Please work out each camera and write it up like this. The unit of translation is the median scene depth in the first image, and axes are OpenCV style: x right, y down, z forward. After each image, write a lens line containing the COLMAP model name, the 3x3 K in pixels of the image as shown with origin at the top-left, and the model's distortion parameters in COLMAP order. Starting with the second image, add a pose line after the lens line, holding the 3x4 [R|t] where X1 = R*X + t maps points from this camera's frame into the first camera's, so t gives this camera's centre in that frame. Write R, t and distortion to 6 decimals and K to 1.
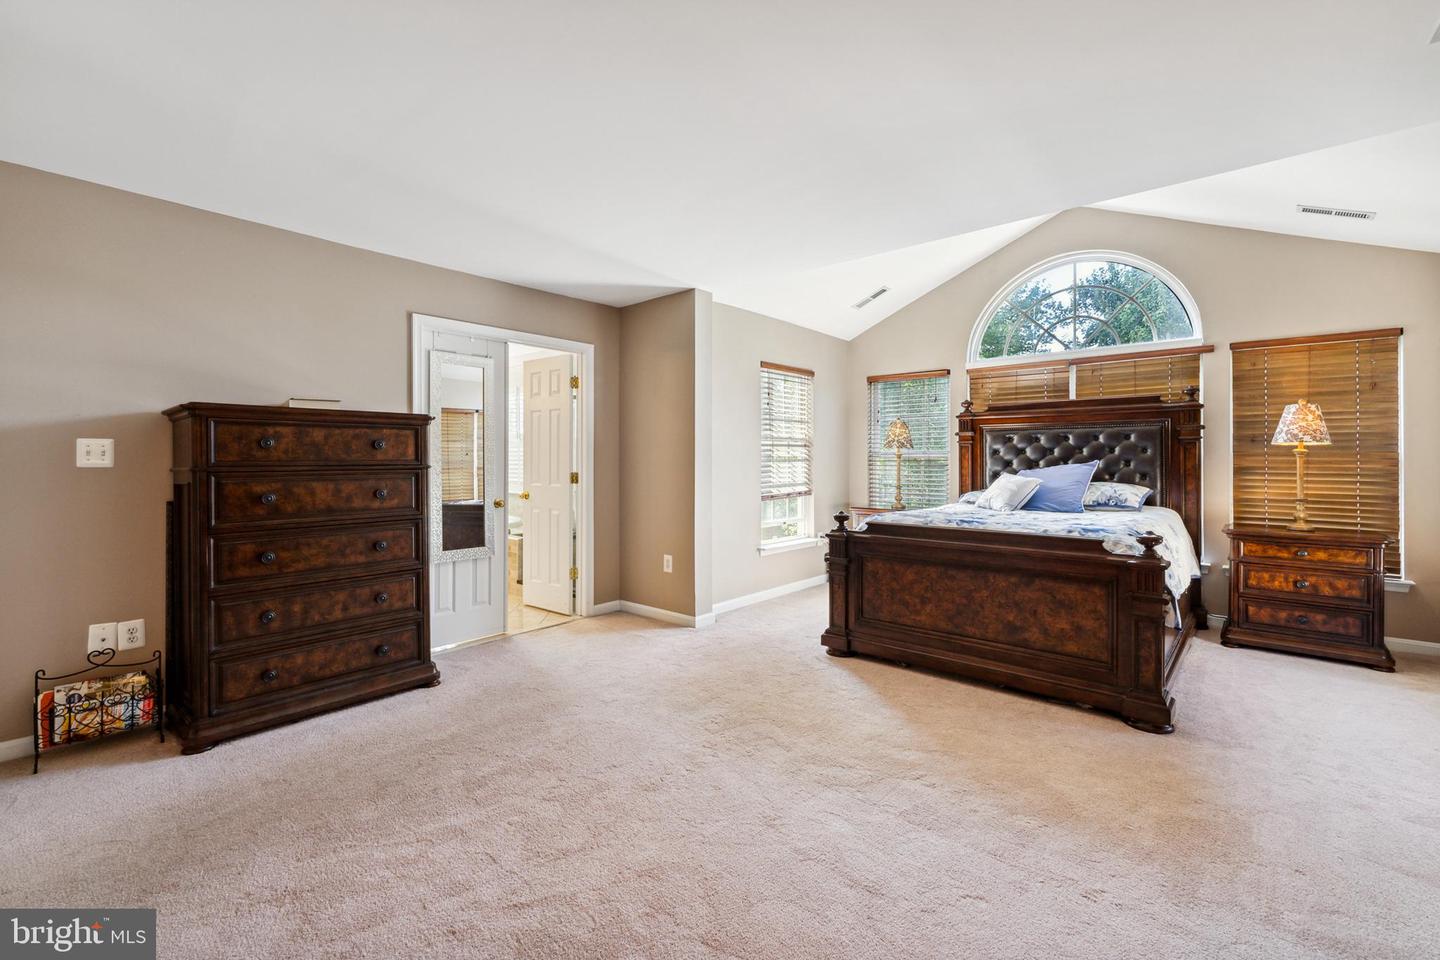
lens RADIAL K [[596.1, 0, 714.4], [0, 596.1, 478.6], [0, 0, 1]] dist [0.000208, 0.000040]
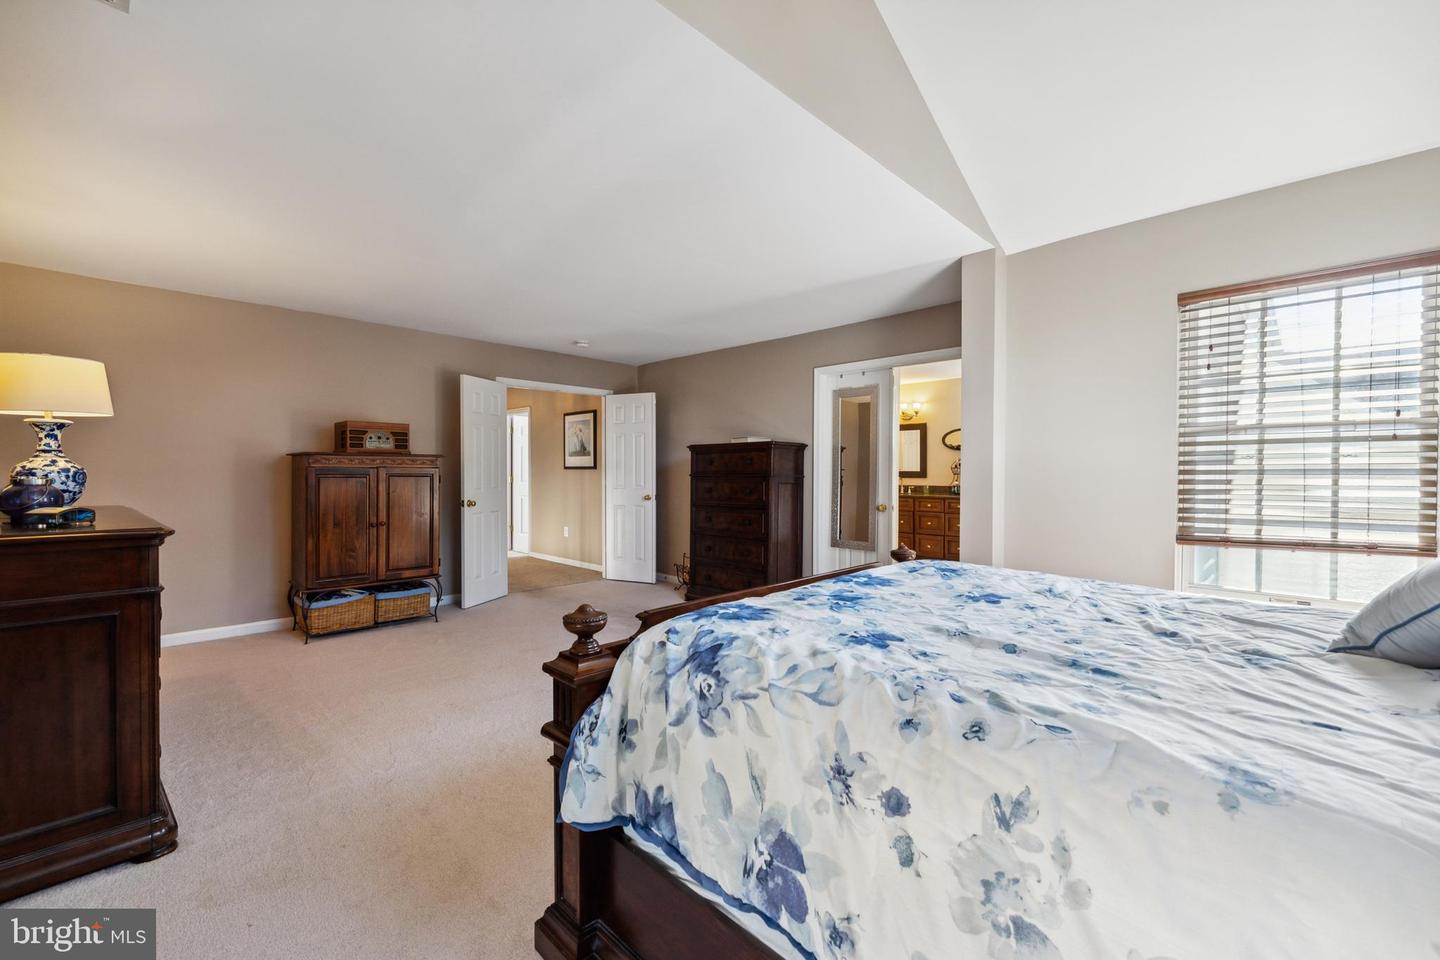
lens RADIAL K [[596.1, 0, 714.4], [0, 596.1, 478.6], [0, 0, 1]] dist [0.000208, 0.000040]
pose [[-0.059064, 0.010606, -0.998198, 0.779392], [-0.035484, 0.999289, 0.012717, -0.018607], [0.997623, 0.036172, -0.058646, 0.706417]]
